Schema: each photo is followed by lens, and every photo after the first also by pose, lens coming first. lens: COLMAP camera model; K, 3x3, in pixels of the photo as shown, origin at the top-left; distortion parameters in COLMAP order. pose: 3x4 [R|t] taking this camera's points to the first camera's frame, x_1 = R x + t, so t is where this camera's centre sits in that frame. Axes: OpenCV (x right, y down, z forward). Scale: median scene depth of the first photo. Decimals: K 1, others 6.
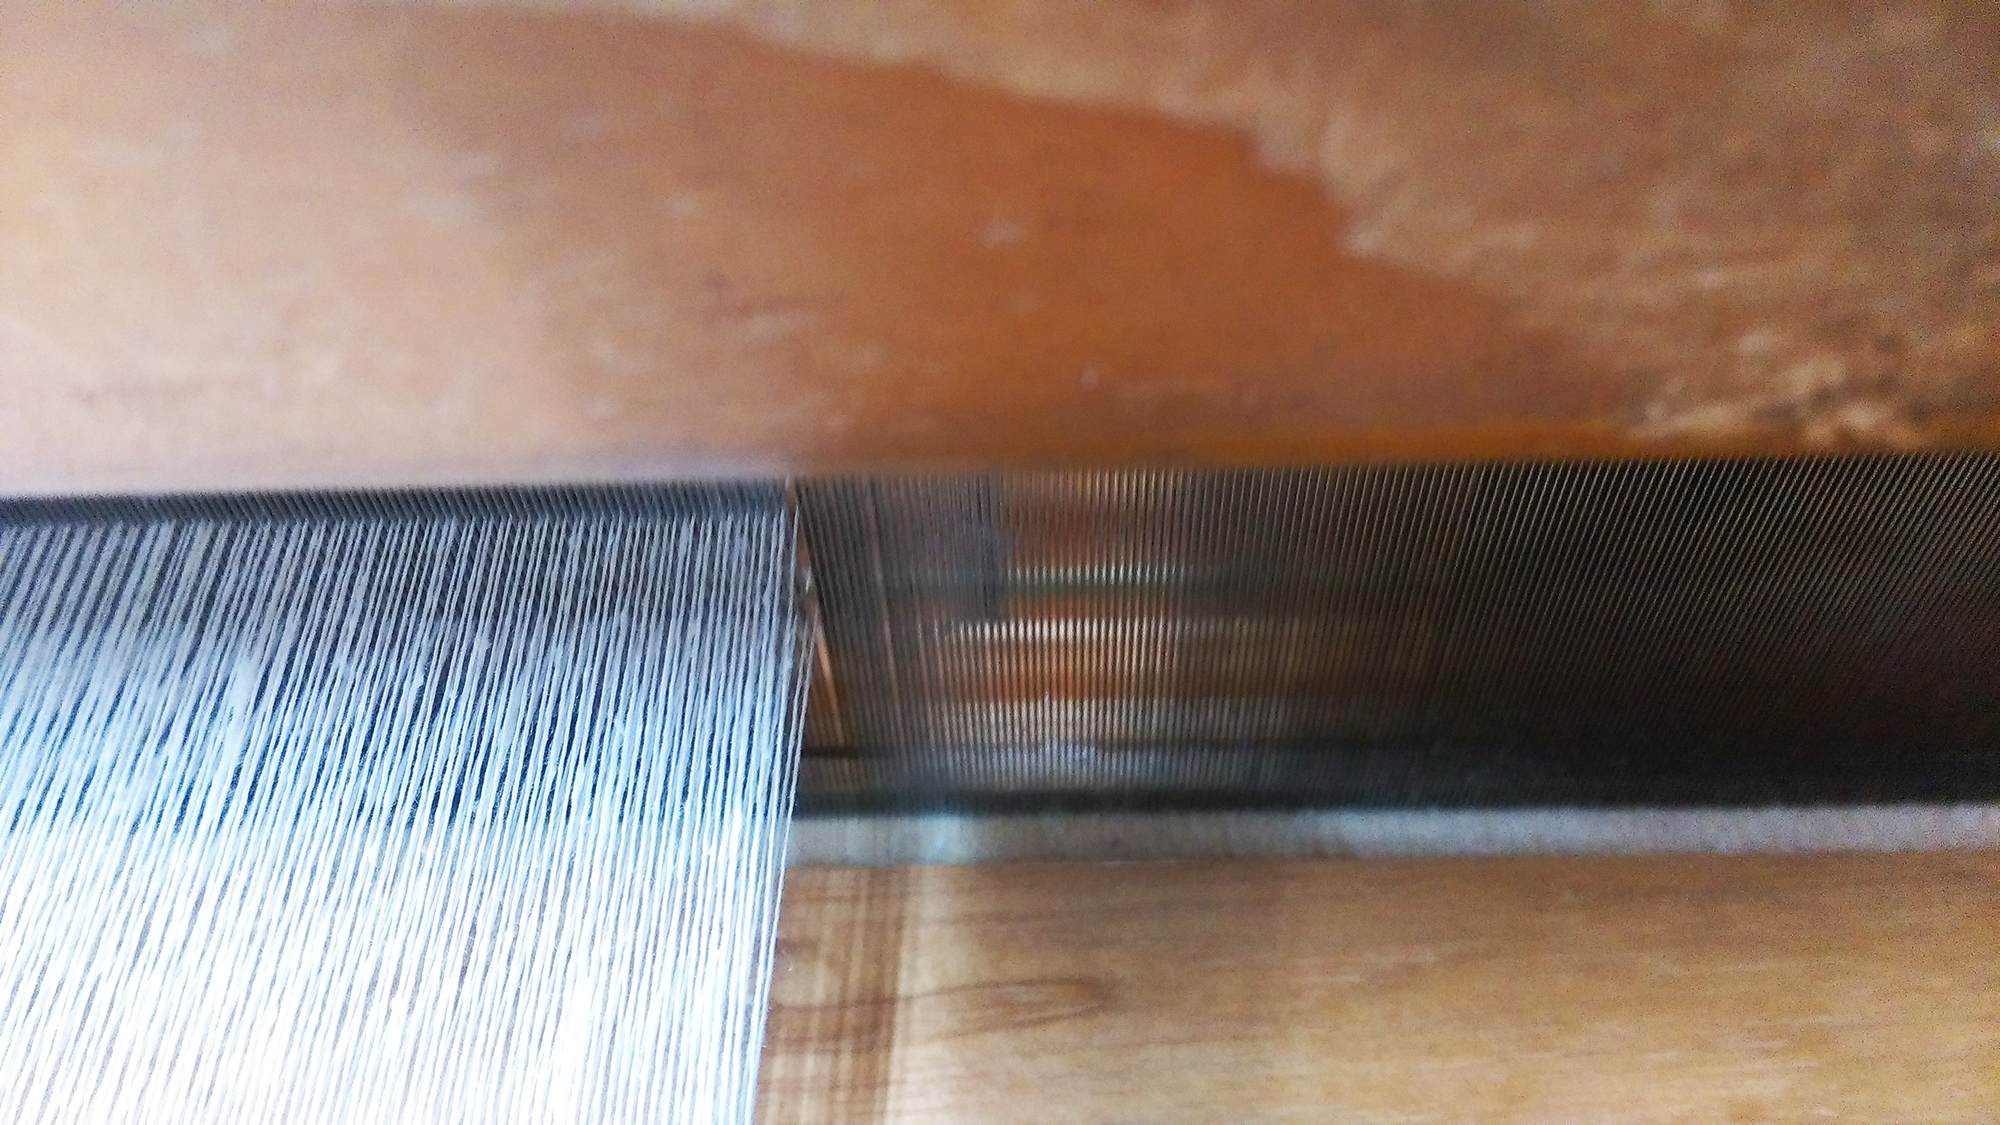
lens RADIAL K [[1679.8, 0, 1001.1], [0, 1679.8, 535.8], [0, 0, 1]] dist [0.106243, -0.187773]
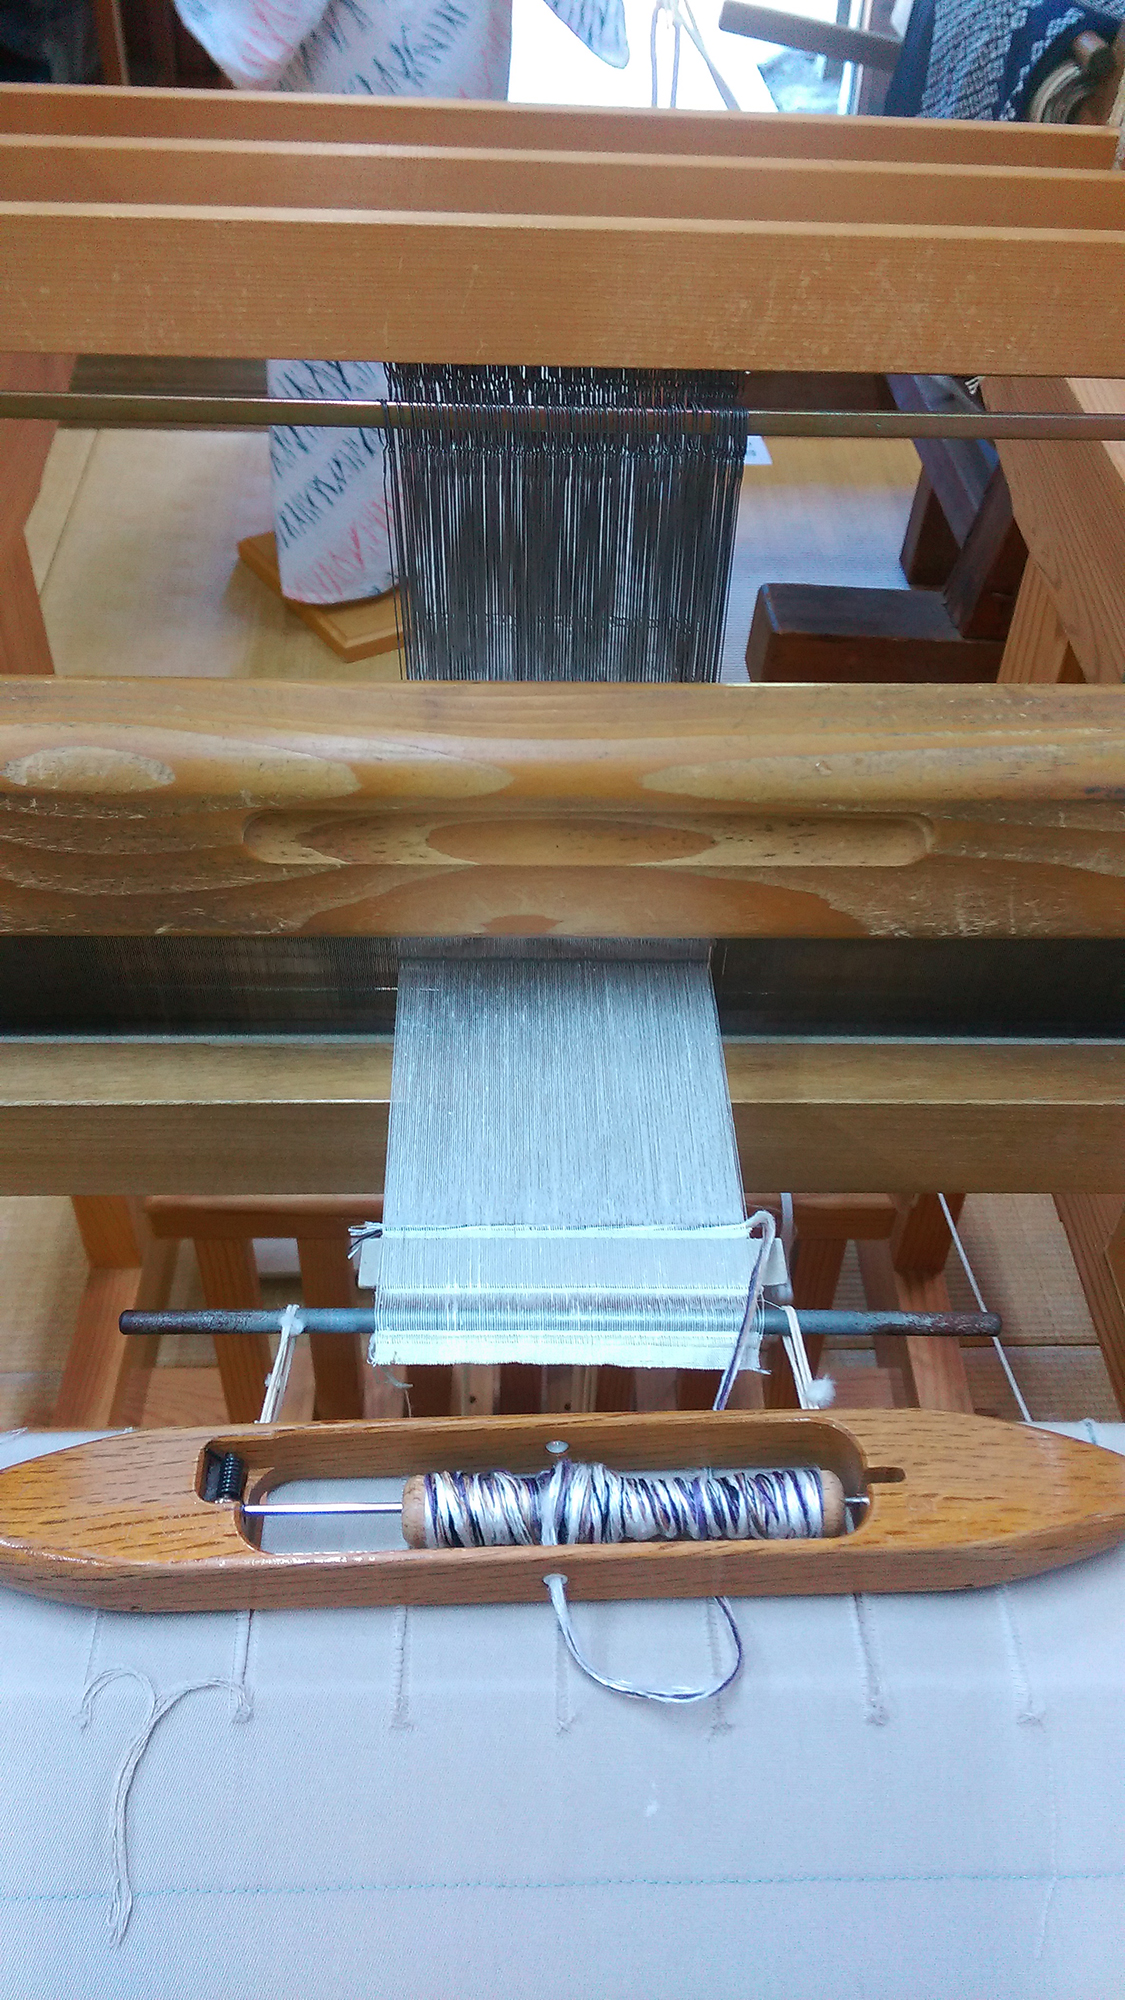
lens RADIAL K [[1679.8, 0, 584.2], [0, 1679.8, 1000.8], [0, 0, 1]] dist [0.106243, -0.187773]
pose [[0.997409, 0.023821, 0.067879, -1.336938], [-0.020621, 0.998661, -0.047448, 0.600455], [-0.068919, 0.045925, 0.996565, -6.153553]]
